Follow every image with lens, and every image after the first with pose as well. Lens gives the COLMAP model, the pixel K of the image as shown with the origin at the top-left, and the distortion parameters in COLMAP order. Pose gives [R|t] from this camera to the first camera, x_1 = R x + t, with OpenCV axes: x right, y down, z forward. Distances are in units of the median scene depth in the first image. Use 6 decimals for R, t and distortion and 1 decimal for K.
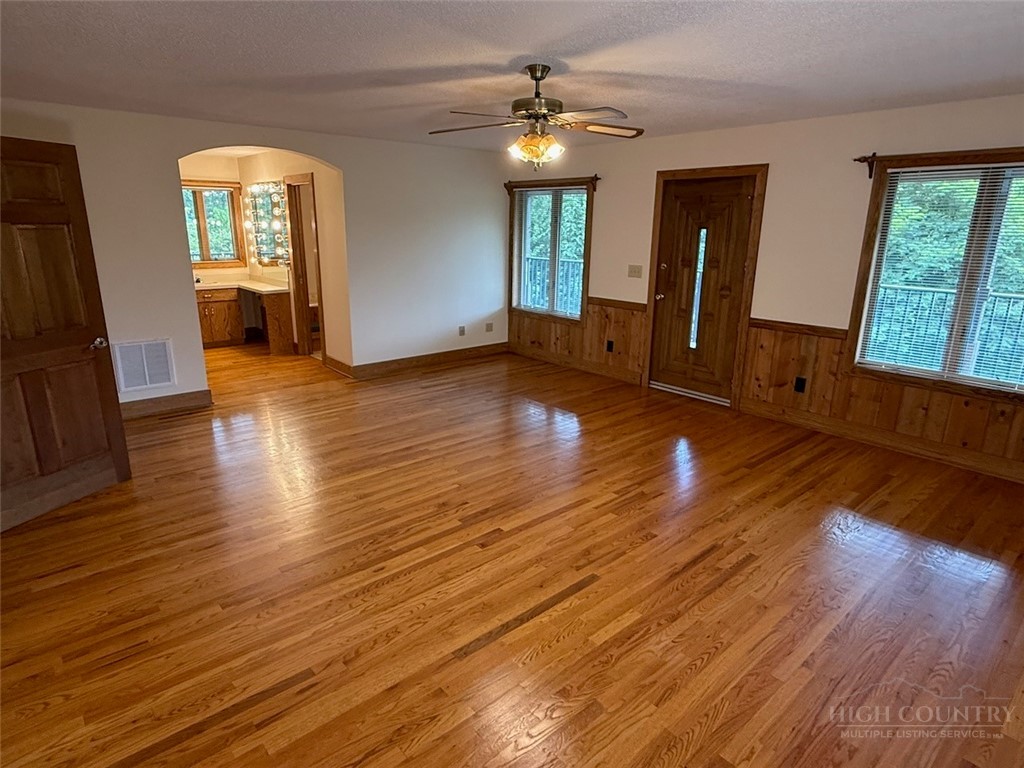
lens RADIAL K [[583.0, 0, 507.6], [0, 583.0, 385.3], [0, 0, 1]] dist [0.002018, 0.000730]
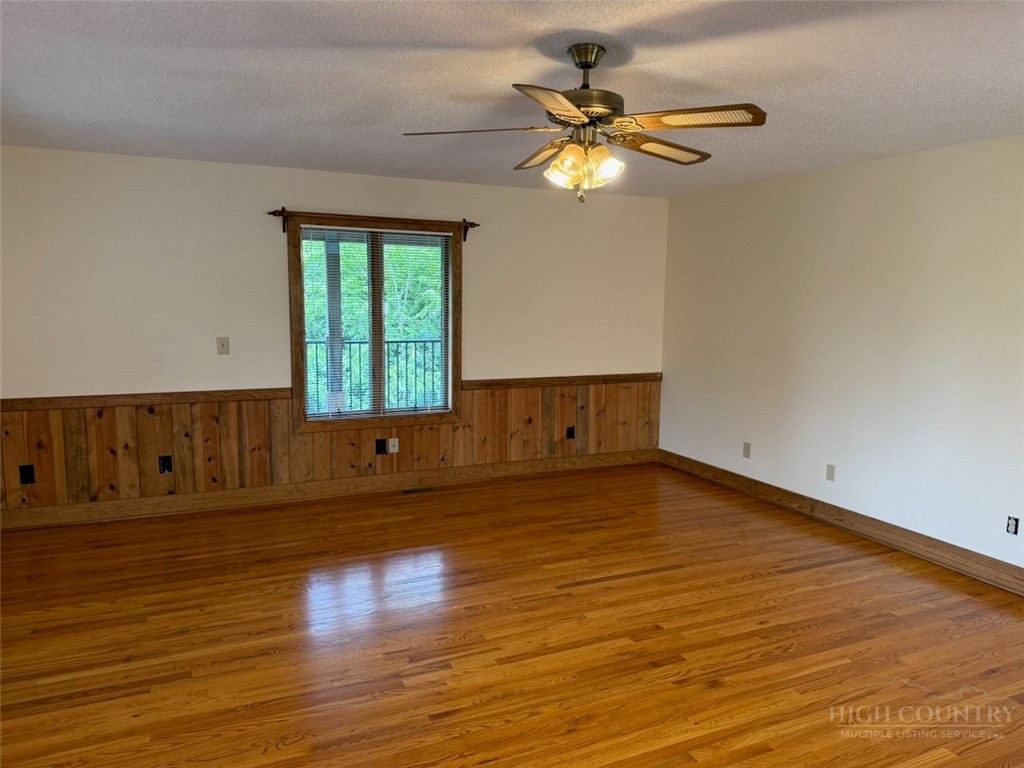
lens RADIAL K [[733.5, 0, 515.0], [0, 733.5, 382.2], [0, 0, 1]] dist [0.046410, -0.040408]
pose [[-0.959791, -0.058872, 0.274474, -0.117271], [0.051739, 0.923911, 0.379093, -0.498722], [-0.275908, 0.378051, -0.883715, 1.828374]]
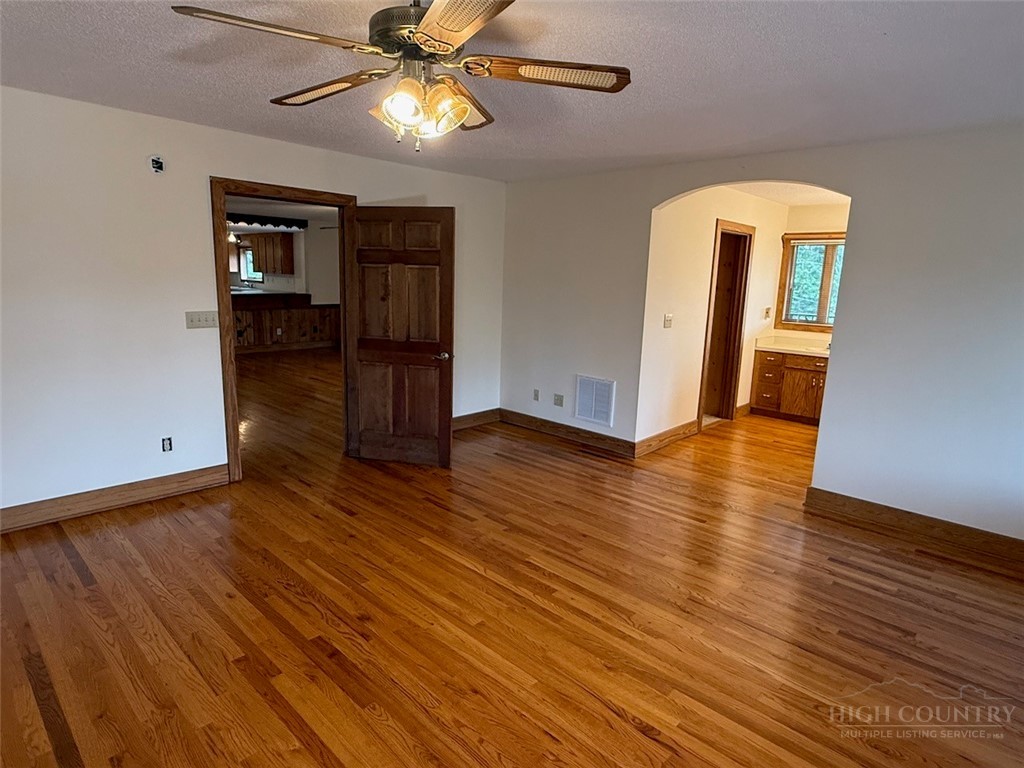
lens RADIAL K [[583.0, 0, 513.6], [0, 583.0, 385.0], [0, 0, 1]] dist [0.002018, 0.000730]
pose [[0.092464, 0.179170, -0.979463, 0.635671], [-0.294926, 0.944465, 0.144926, -0.265858], [0.951036, 0.275469, 0.140171, 1.069817]]
